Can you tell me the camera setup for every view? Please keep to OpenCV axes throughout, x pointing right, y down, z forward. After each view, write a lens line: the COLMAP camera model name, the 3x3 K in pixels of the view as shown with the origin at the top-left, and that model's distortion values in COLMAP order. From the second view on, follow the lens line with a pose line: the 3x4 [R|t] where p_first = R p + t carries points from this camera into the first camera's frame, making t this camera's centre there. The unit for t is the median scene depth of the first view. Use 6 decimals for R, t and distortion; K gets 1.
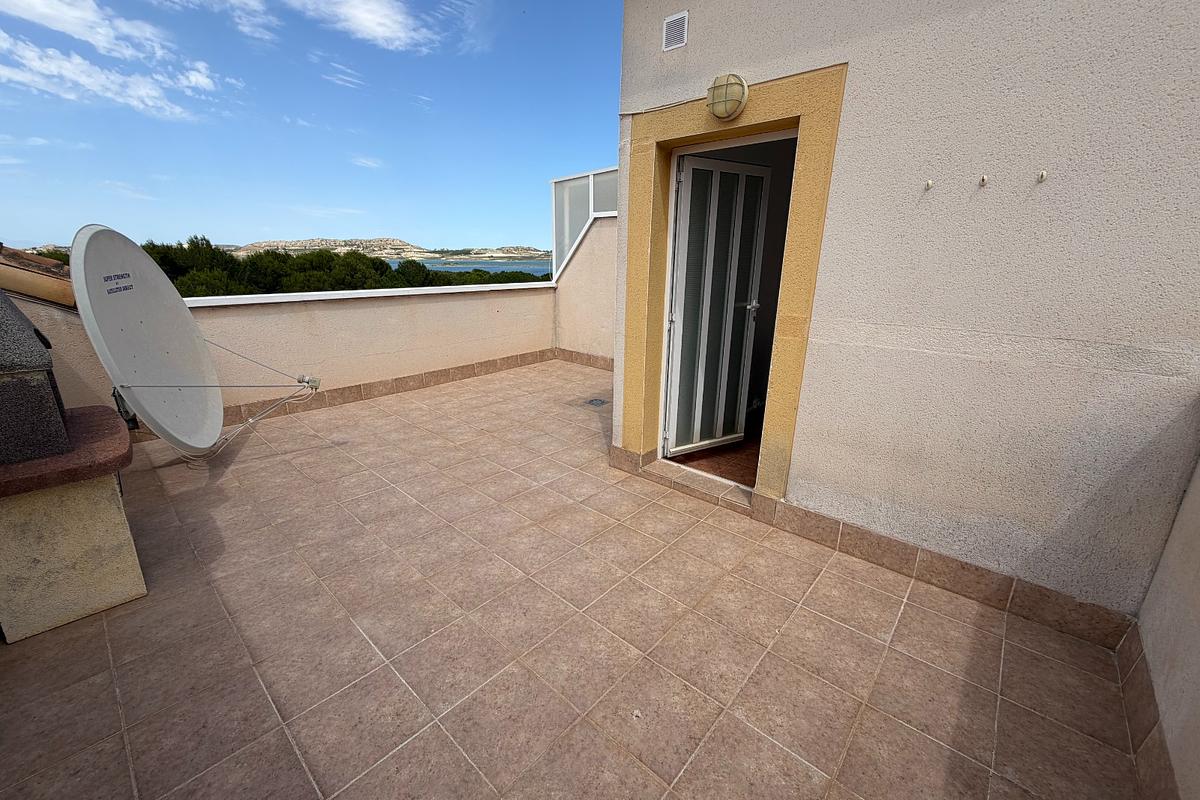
lens RADIAL K [[475.1, 0, 595.5], [0, 475.1, 394.7], [0, 0, 1]] dist [-0.002226, 0.000009]
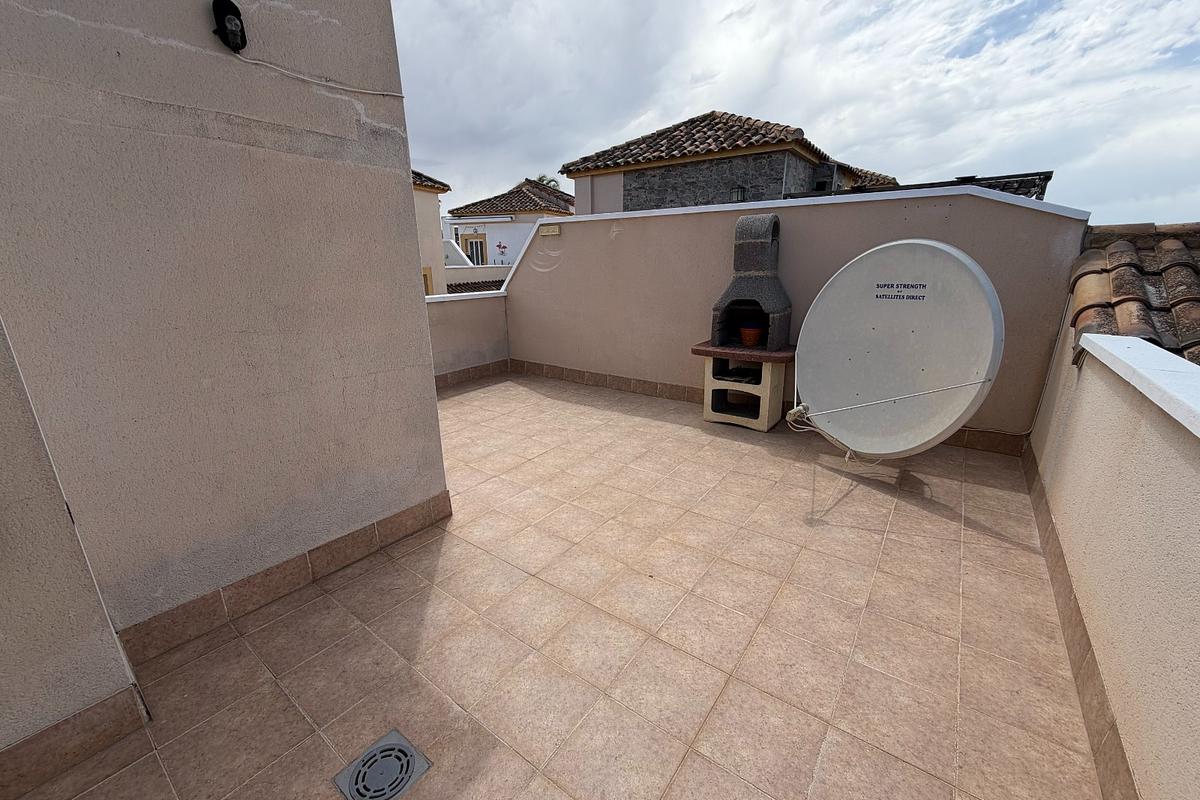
lens RADIAL K [[475.1, 0, 600.4], [0, 475.1, 397.4], [0, 0, 1]] dist [-0.002226, 0.000009]
pose [[-0.994721, 0.029642, -0.098243, -0.124617], [-0.027542, 0.845126, 0.533858, -0.392378], [0.098852, 0.533745, -0.839848, 1.304403]]
